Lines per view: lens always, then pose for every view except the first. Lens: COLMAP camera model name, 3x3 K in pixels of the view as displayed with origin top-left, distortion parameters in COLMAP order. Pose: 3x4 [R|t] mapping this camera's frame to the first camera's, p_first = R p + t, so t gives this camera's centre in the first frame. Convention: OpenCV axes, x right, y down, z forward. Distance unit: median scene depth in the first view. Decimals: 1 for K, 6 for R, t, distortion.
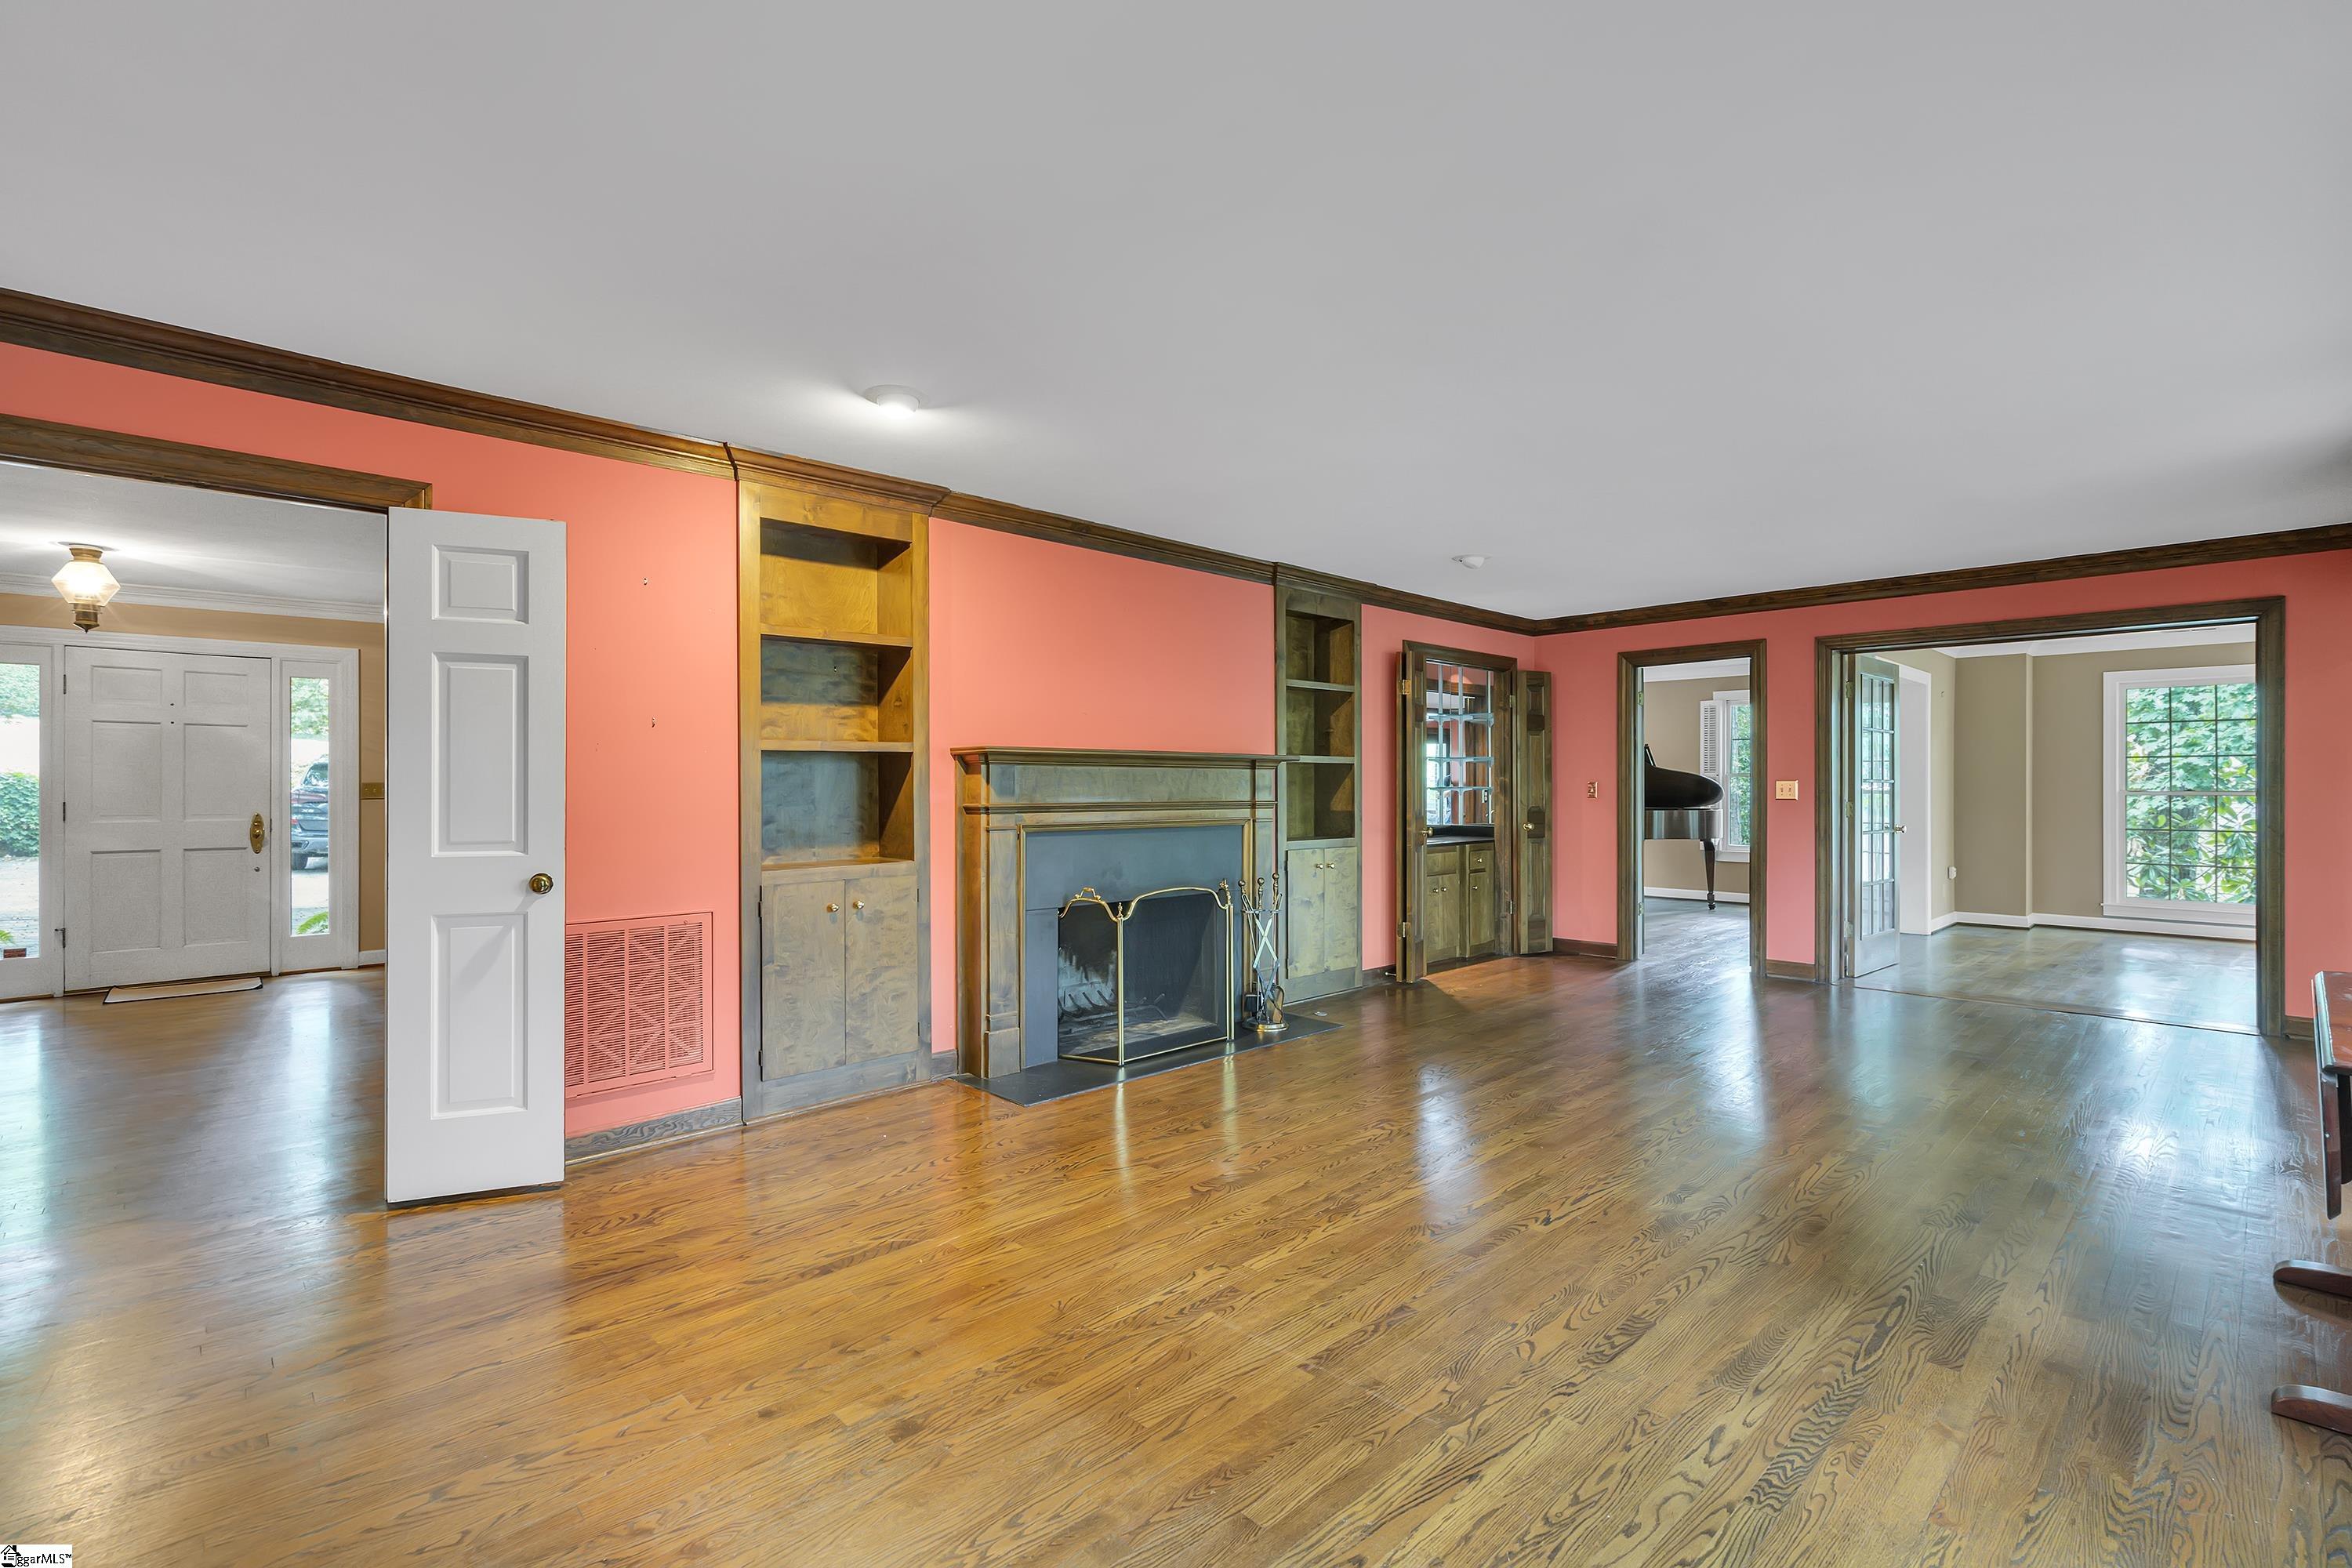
lens RADIAL K [[1068.3, 0, 1165.6], [0, 1068.3, 785.1], [0, 0, 1]] dist [-0.002794, 0.001111]
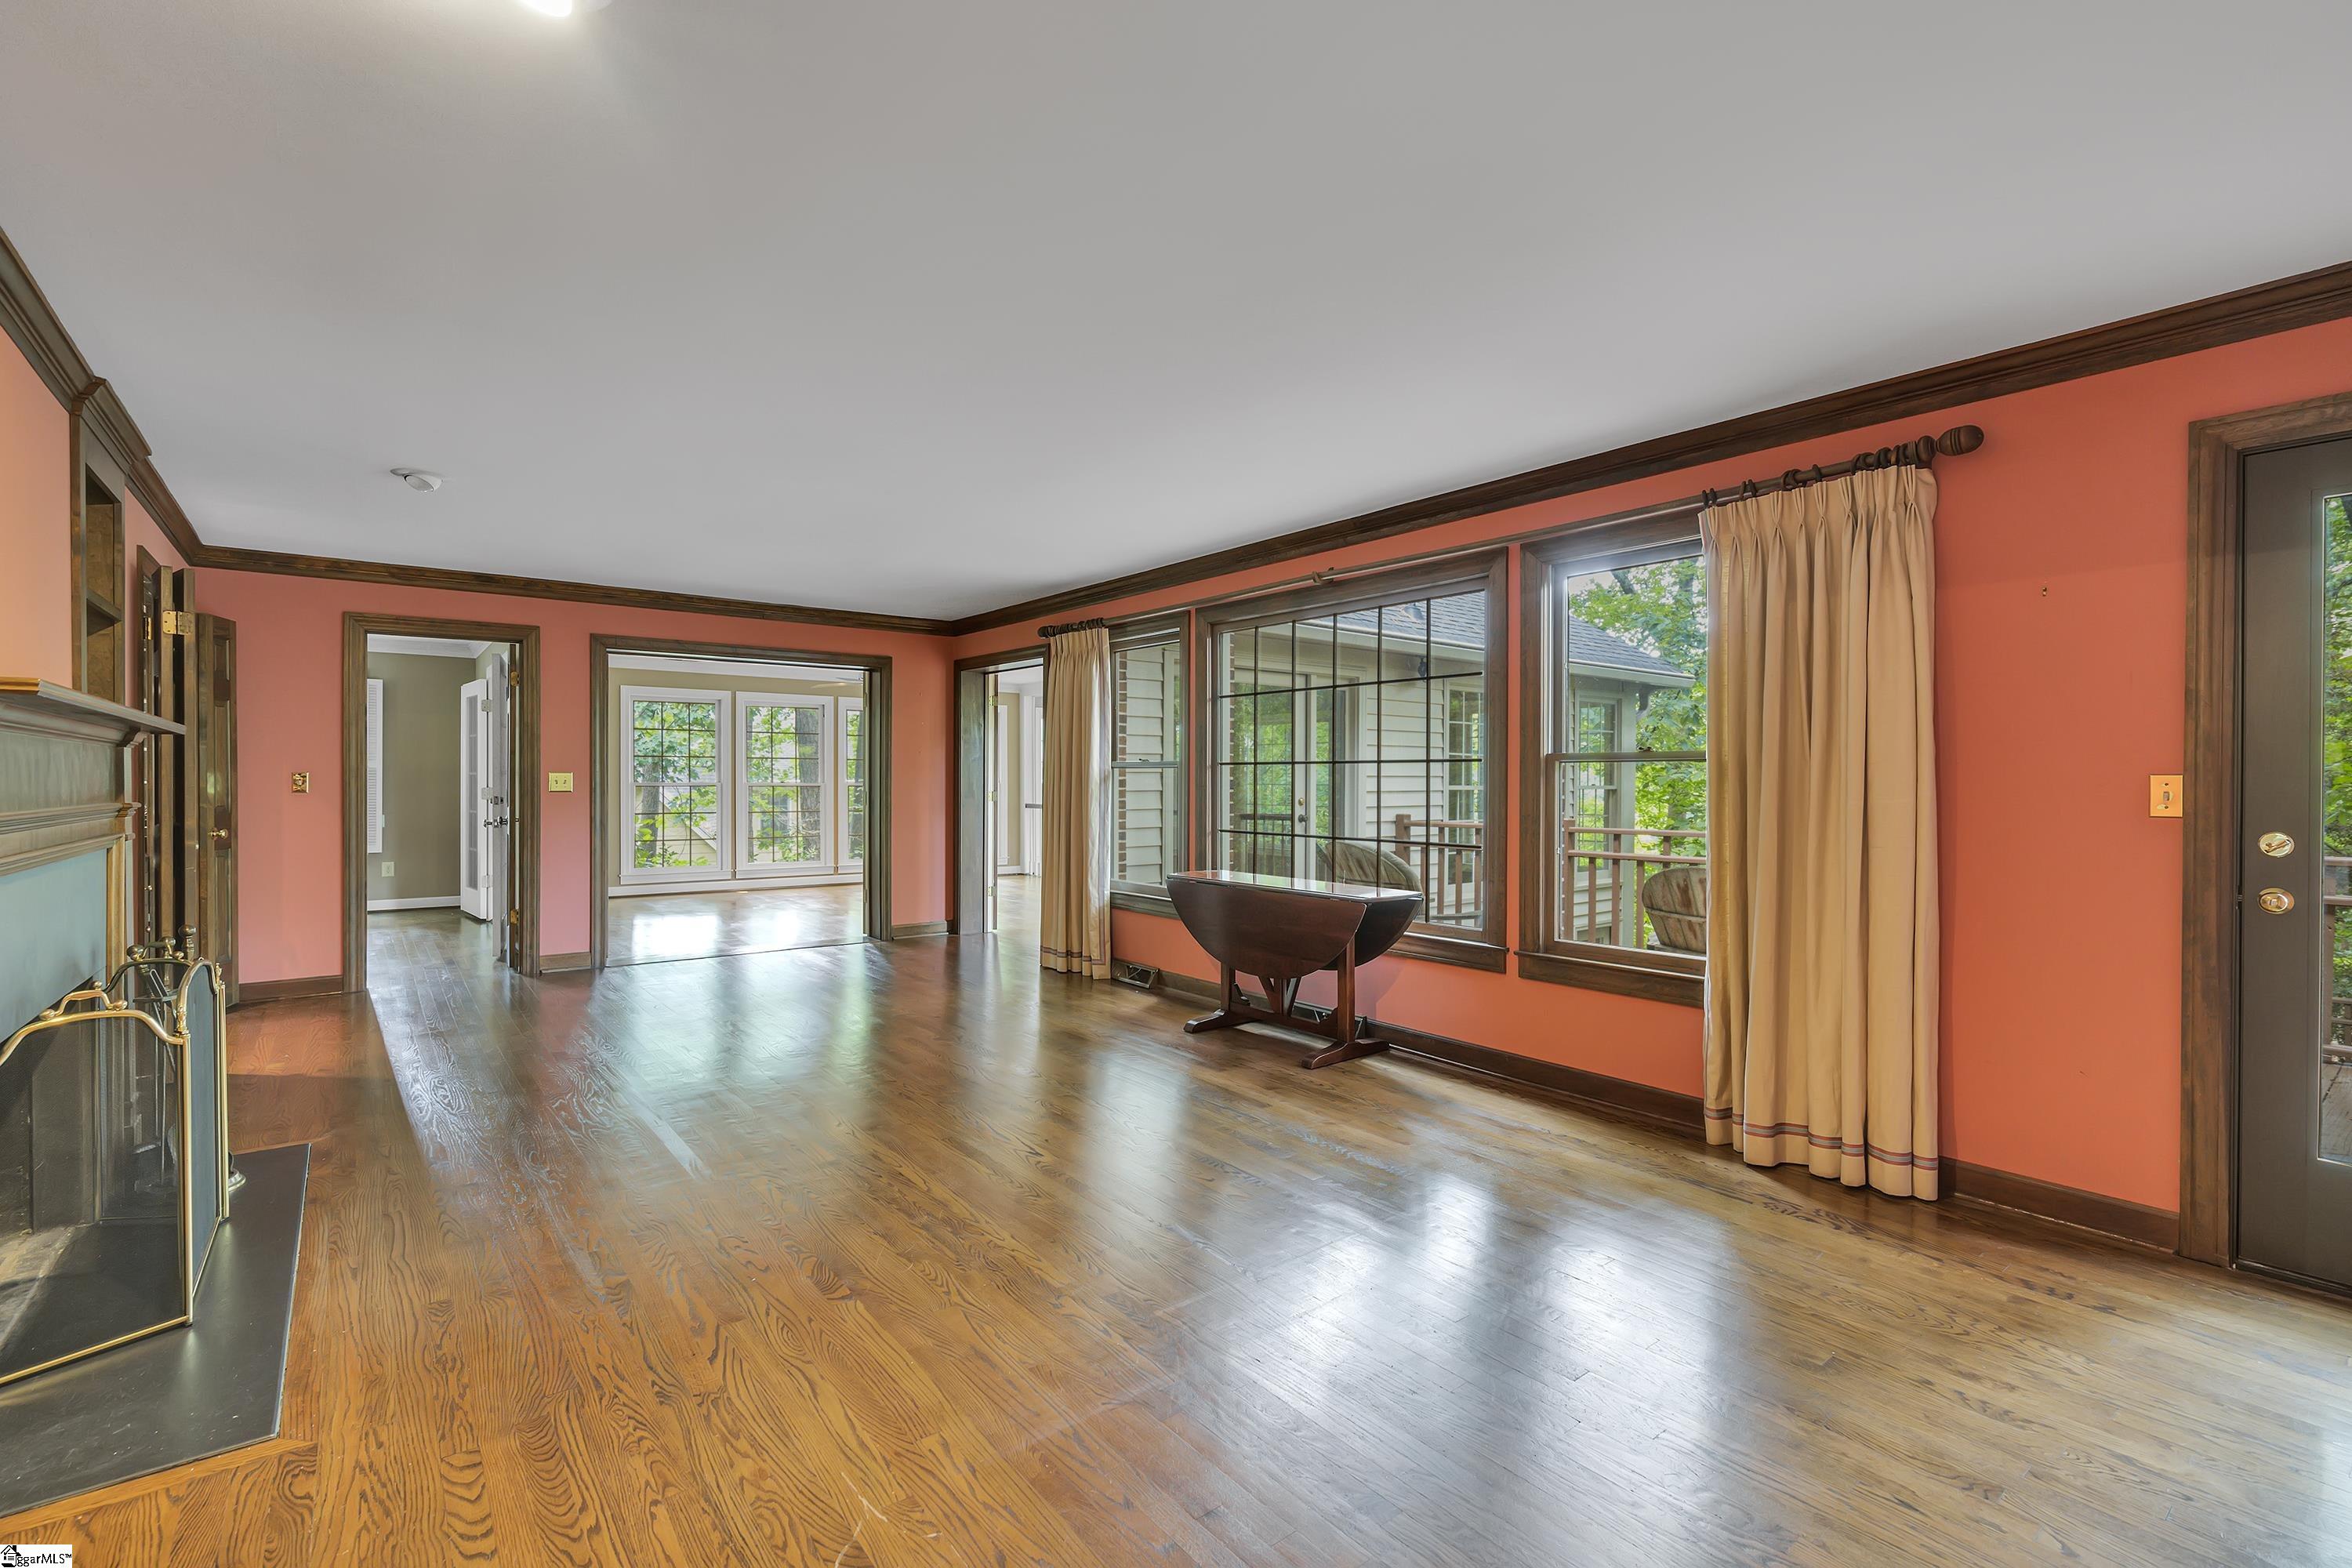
lens RADIAL K [[1068.3, 0, 1167.8], [0, 1068.3, 786.3], [0, 0, 1]] dist [-0.002794, 0.001111]
pose [[0.091125, -0.004460, 0.995829, -0.443216], [-0.003658, 0.999982, 0.004814, 0.001728], [-0.995833, -0.004081, 0.091107, 0.426837]]
